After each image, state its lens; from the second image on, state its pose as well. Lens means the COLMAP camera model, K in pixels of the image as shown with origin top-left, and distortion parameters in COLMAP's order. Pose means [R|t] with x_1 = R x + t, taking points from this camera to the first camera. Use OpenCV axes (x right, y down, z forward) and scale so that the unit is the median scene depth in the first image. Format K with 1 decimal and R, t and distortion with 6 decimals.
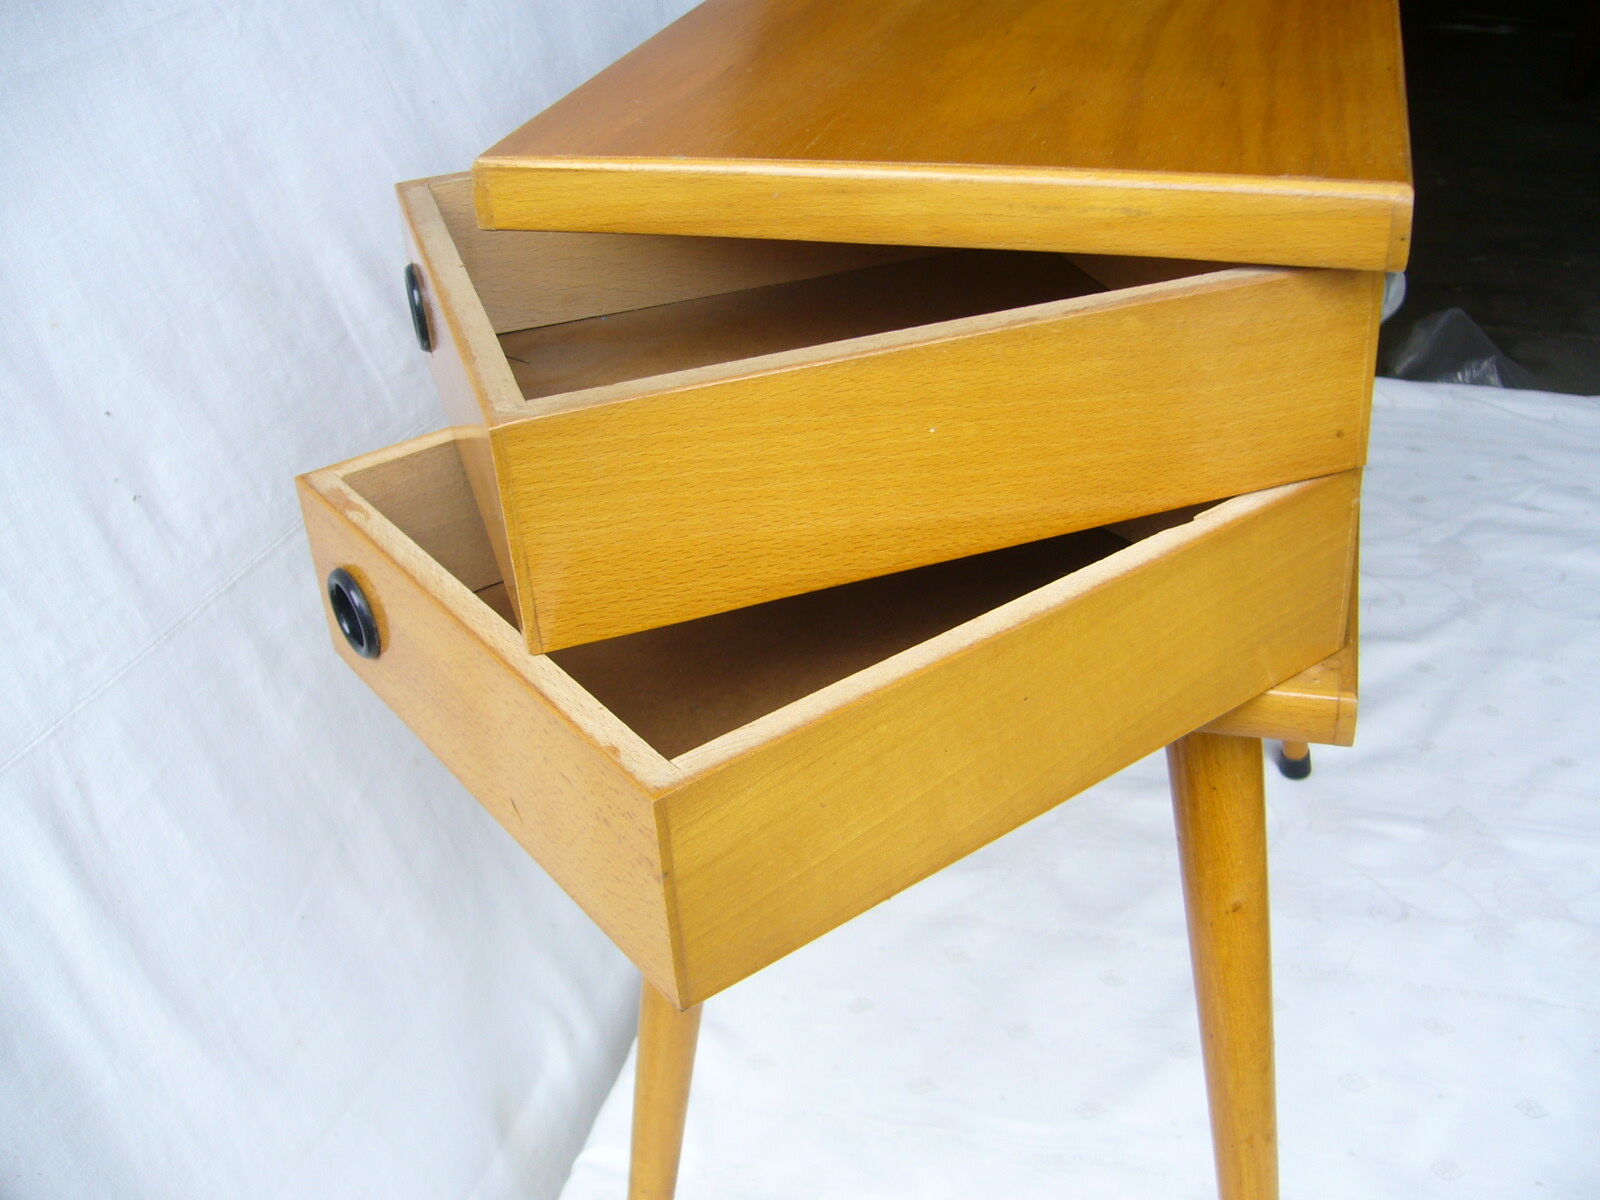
lens RADIAL K [[1704.0, 0, 811.3], [0, 1704.0, 595.5], [0, 0, 1]] dist [-0.066418, 0.000000]
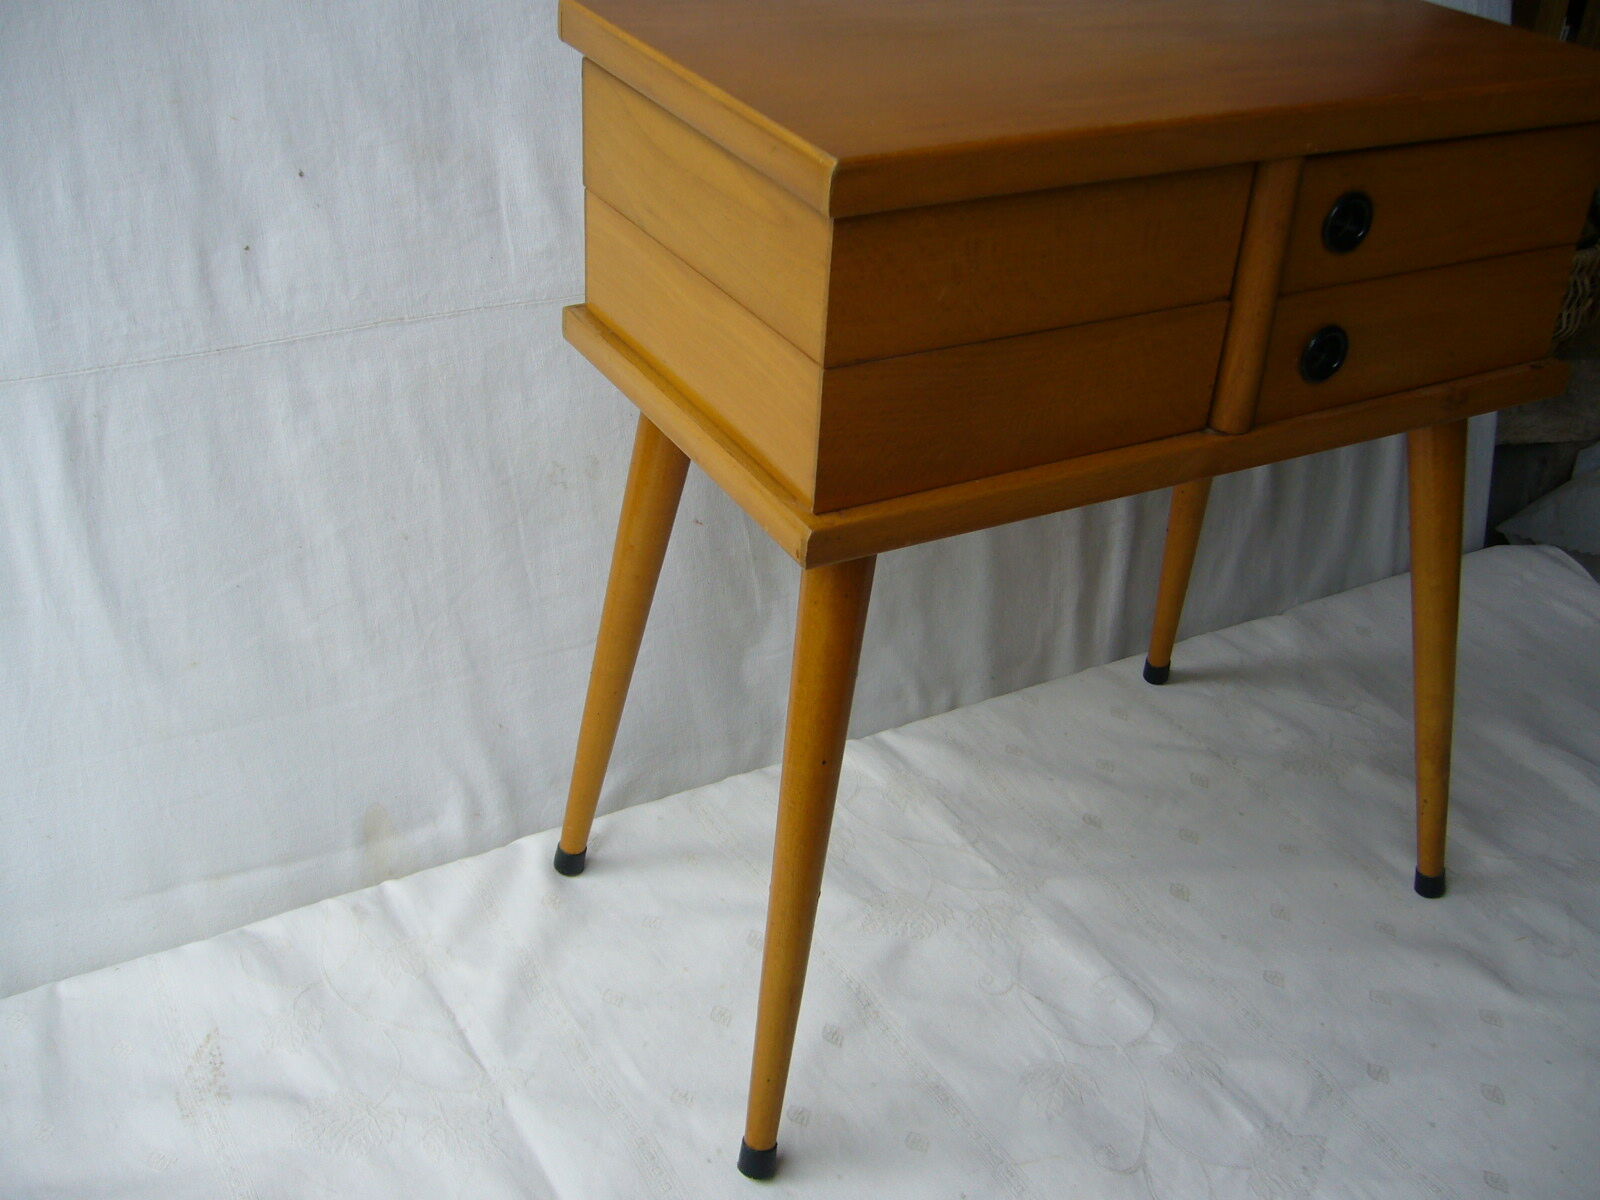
lens RADIAL K [[1704.0, 0, 796.0], [0, 1704.0, 600.1], [0, 0, 1]] dist [-0.066418, 0.000000]
pose [[0.715767, 0.435301, -0.546068, 0.765561], [-0.427492, 0.891441, 0.150277, -0.194959], [0.552203, 0.125876, 0.824152, 0.129375]]
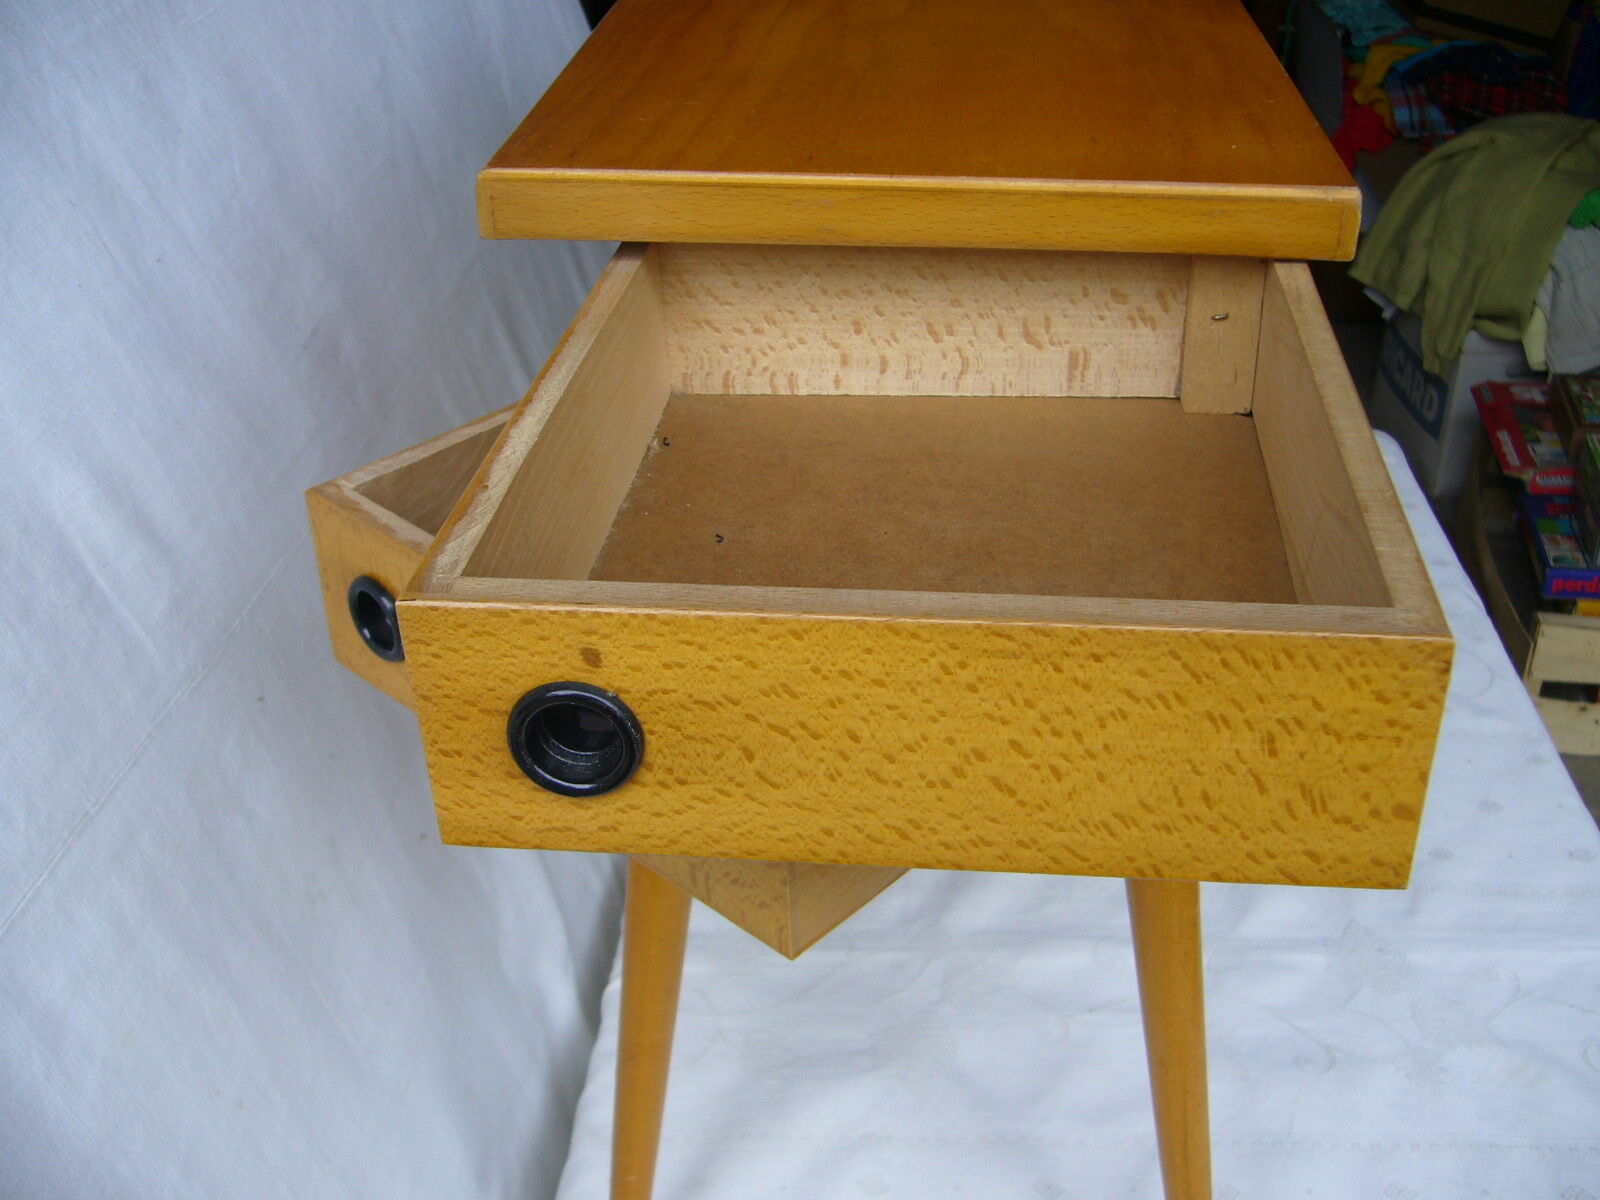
lens RADIAL K [[1704.0, 0, 800.4], [0, 1704.0, 593.3], [0, 0, 1]] dist [-0.066418, 0.000000]
pose [[0.974993, -0.096883, 0.200005, -0.122236], [0.096518, 0.995264, 0.011595, -0.137933], [-0.200181, 0.007999, 0.979726, 0.191755]]
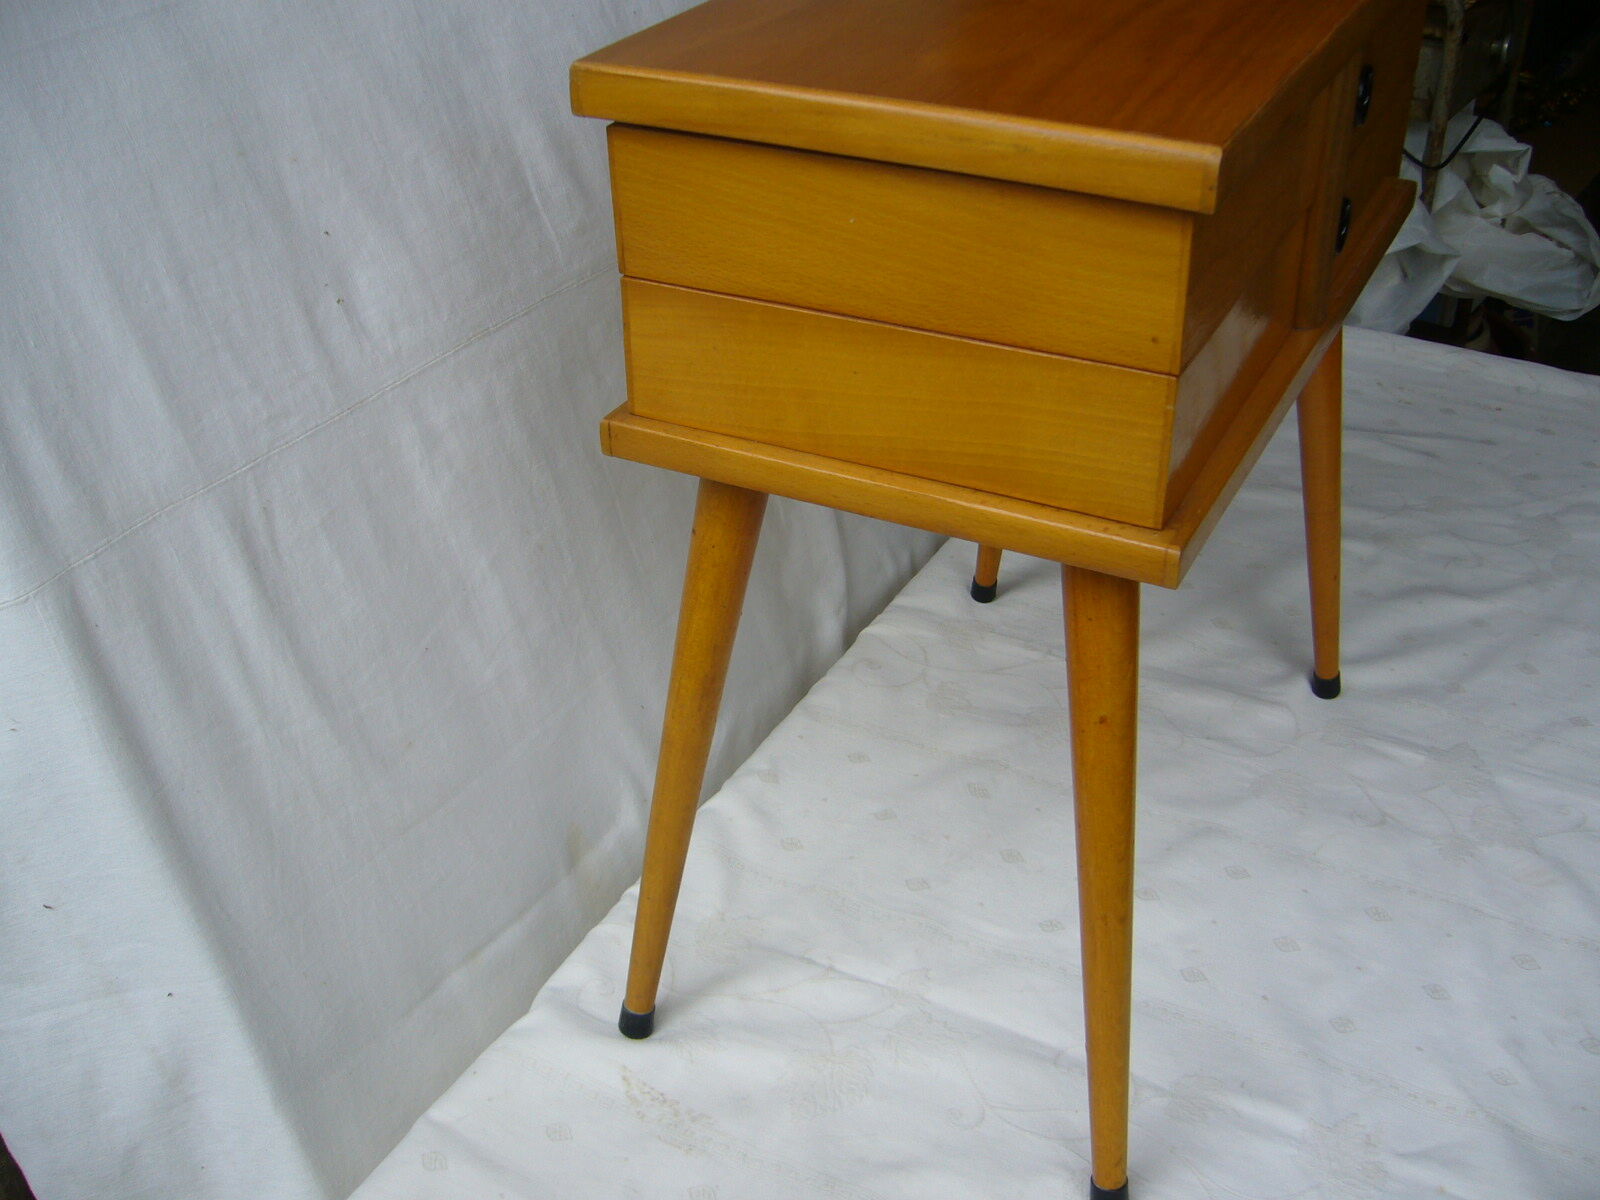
lens RADIAL K [[1704.0, 0, 811.0], [0, 1704.0, 598.5], [0, 0, 1]] dist [-0.066418, 0.000000]
pose [[0.977521, 0.144620, -0.153422, 0.171437], [-0.137884, 0.988990, 0.053729, 0.044916], [0.159503, -0.031367, 0.986699, -0.211814]]
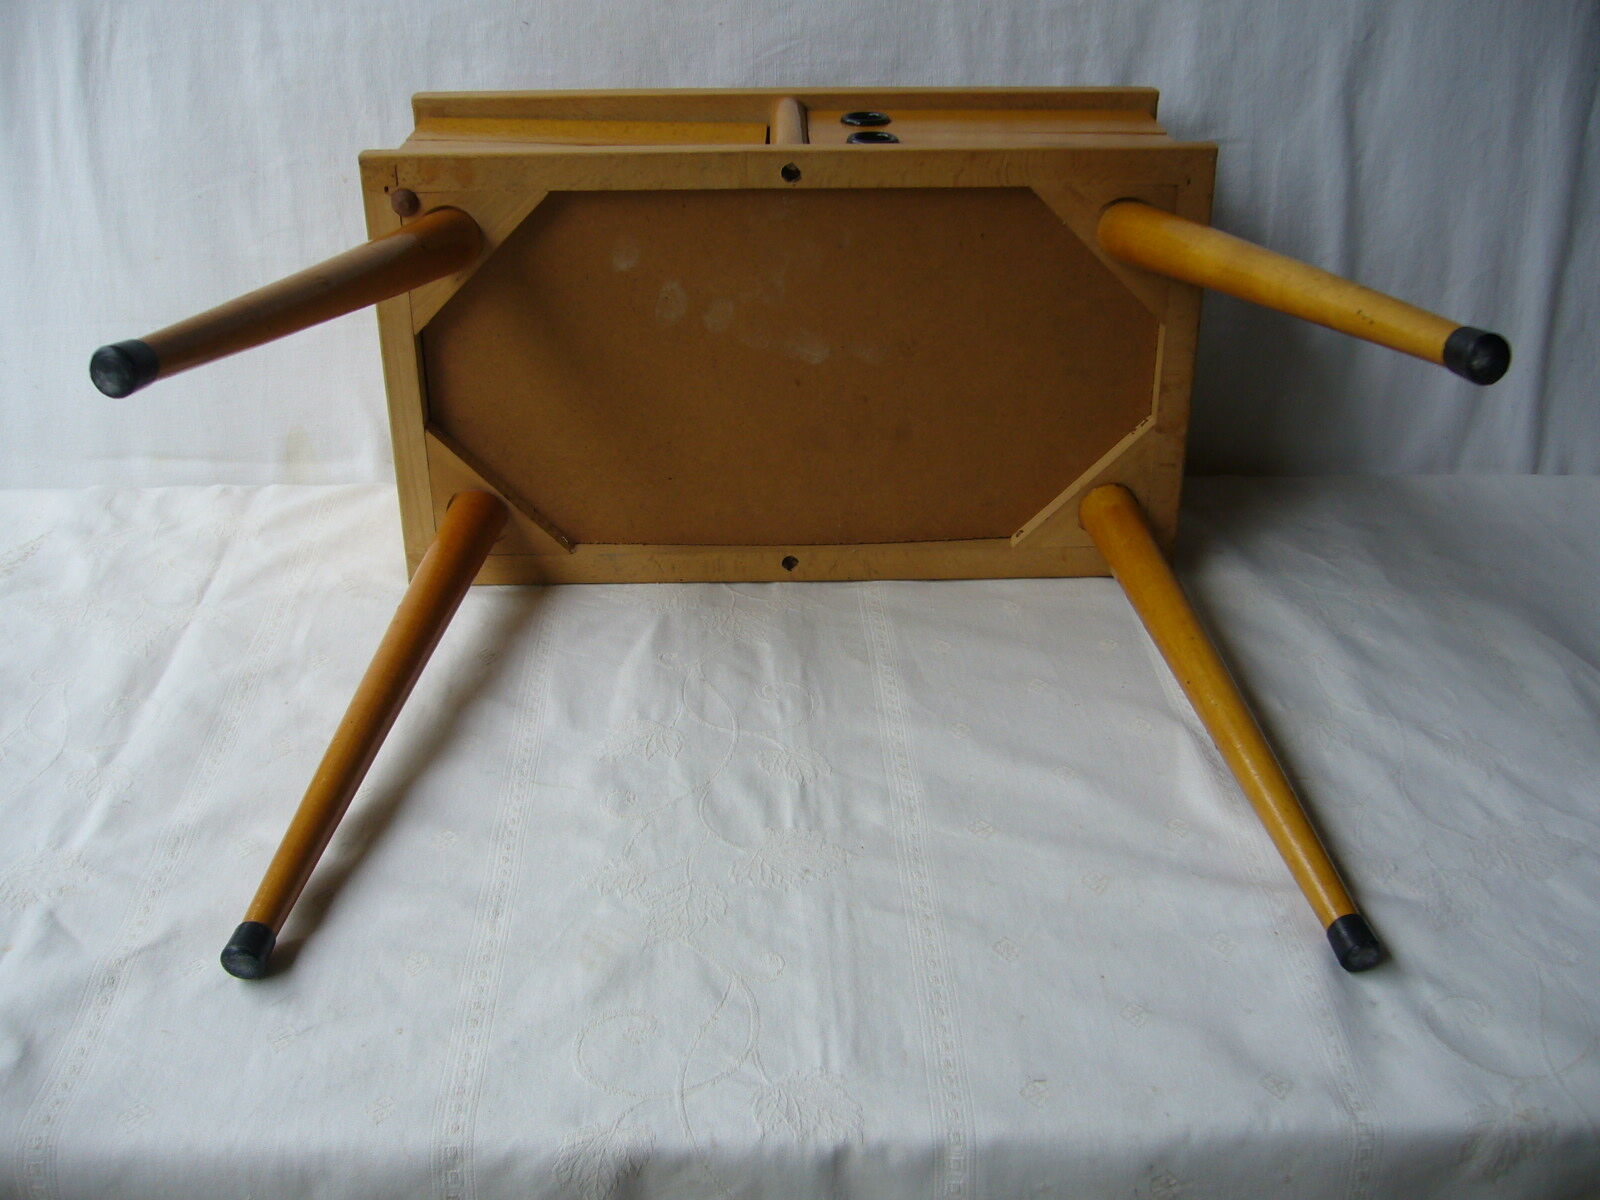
lens RADIAL K [[1704.0, 0, 755.4], [0, 1704.0, 589.4], [0, 0, 1]] dist [-0.066418, 0.000000]
pose [[0.310450, 0.510108, -0.802129, 1.300037], [-0.500896, 0.804955, 0.318042, -0.272065], [0.807913, 0.303047, 0.505409, 0.736267]]
